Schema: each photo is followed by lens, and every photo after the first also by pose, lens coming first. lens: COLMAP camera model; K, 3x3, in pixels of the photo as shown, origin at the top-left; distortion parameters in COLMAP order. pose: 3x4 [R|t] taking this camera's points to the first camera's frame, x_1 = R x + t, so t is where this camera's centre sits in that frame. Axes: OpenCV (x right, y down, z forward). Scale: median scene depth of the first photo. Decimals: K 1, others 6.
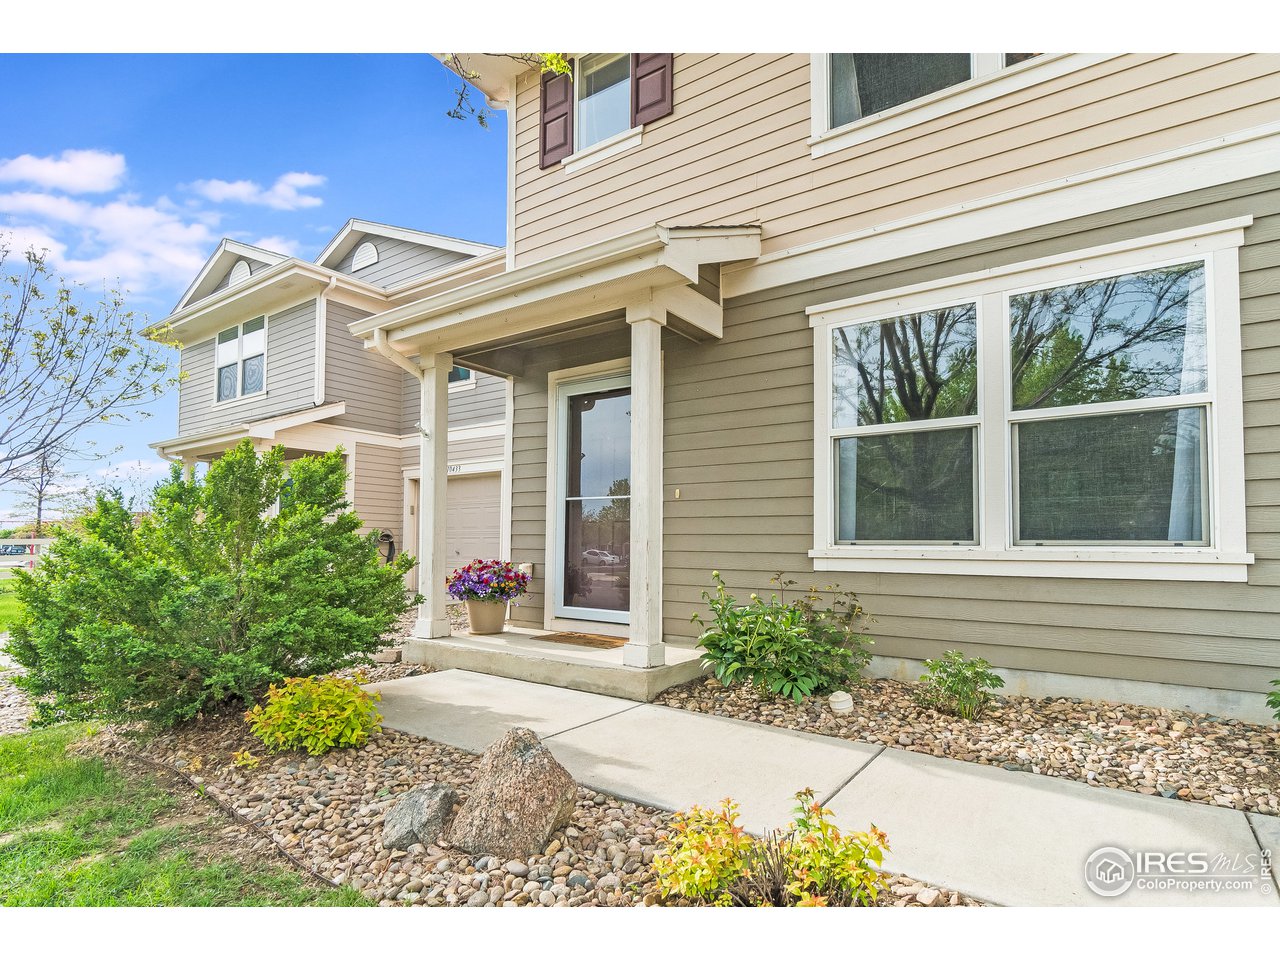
lens RADIAL K [[781.0, 0, 583.3], [0, 781.0, 501.0], [0, 0, 1]] dist [0.002022, 0.000634]
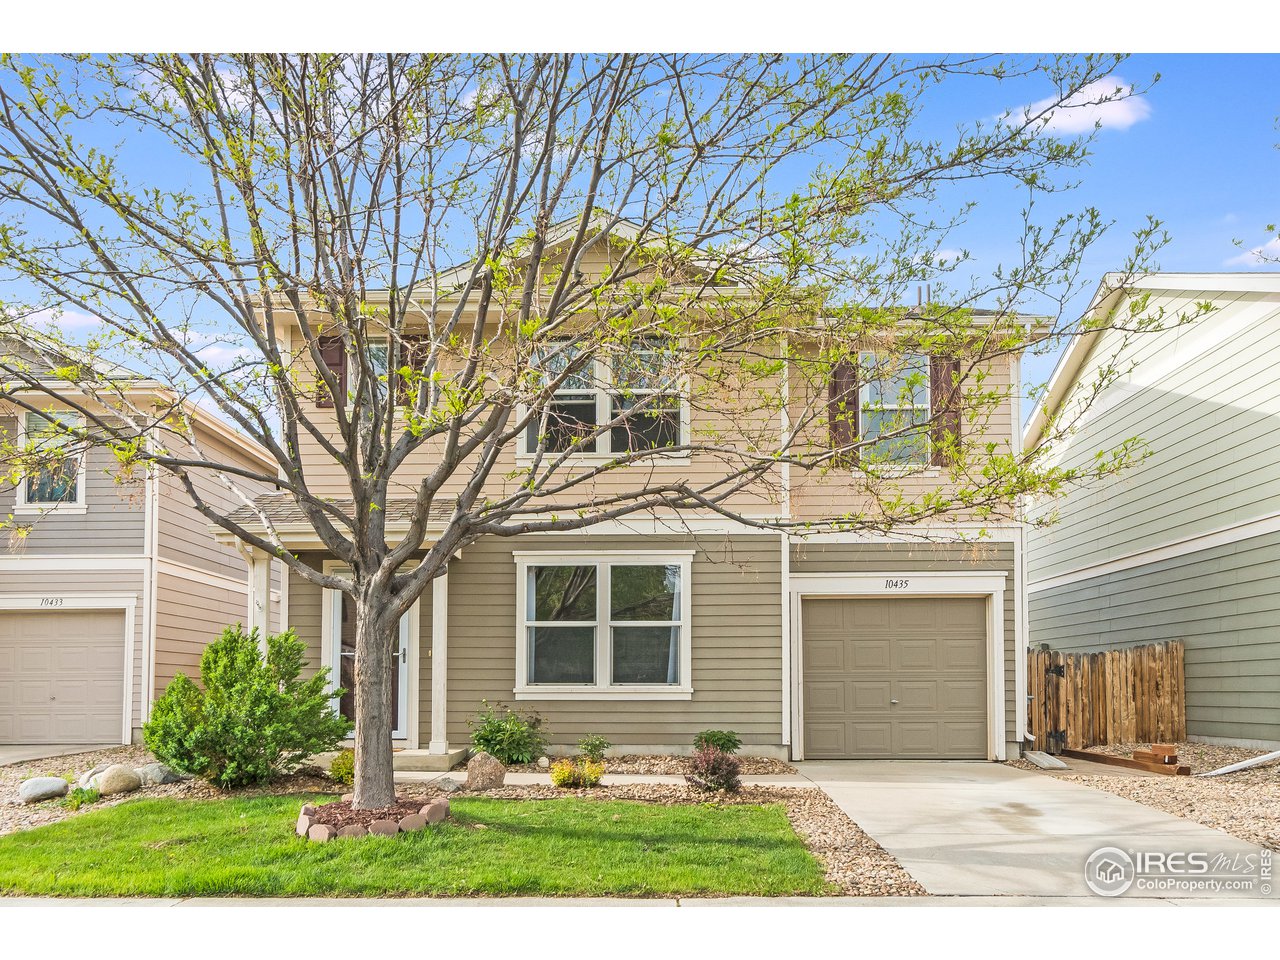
lens RADIAL K [[664.8, 0, 640.0], [0, 664.8, 480.0], [0, 0, 1]] dist [-0.002792, -0.000641]
pose [[0.824899, 0.163360, 0.541161, -0.435637], [-0.027335, 0.967740, -0.250466, -0.032799], [-0.564619, 0.191816, 0.802753, -0.588364]]
